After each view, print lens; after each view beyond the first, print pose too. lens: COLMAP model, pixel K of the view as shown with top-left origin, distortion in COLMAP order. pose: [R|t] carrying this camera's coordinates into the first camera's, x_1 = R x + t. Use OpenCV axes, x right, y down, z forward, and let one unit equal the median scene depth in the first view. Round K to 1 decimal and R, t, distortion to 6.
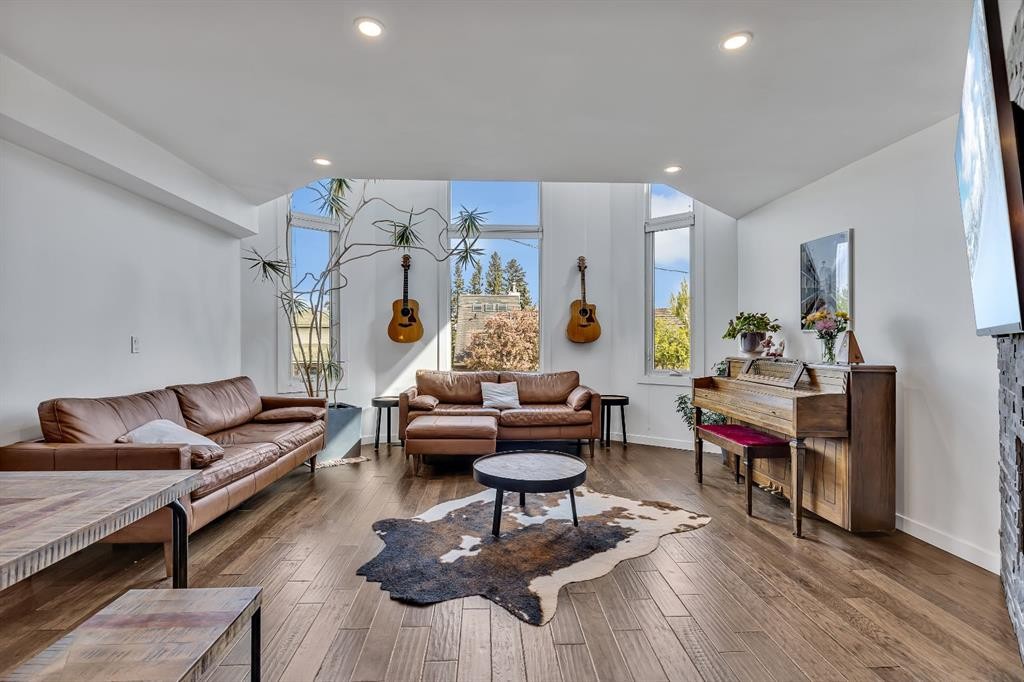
lens RADIAL K [[482.1, 0, 515.5], [0, 482.1, 337.2], [0, 0, 1]] dist [0.006207, 0.001002]
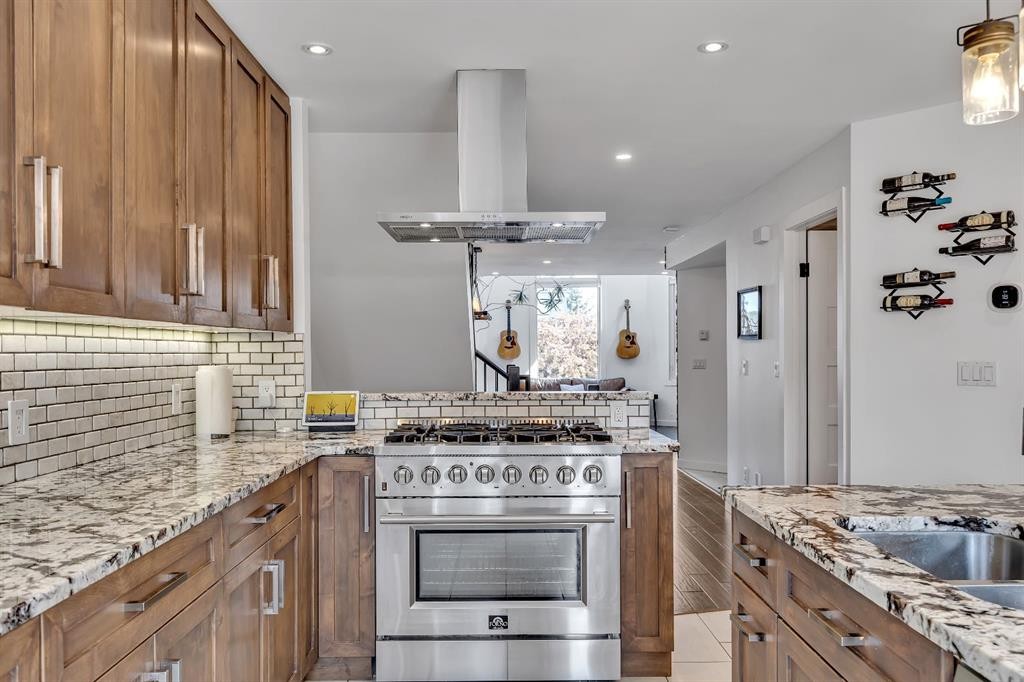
lens RADIAL K [[904.6, 0, 511.6], [0, 904.6, 342.2], [0, 0, 1]] dist [-0.001877, 0.013879]
pose [[0.999241, -0.008384, -0.038043, -0.114187], [0.008191, 0.999953, -0.005208, -0.026716], [0.038085, 0.004893, 0.999263, -1.836825]]
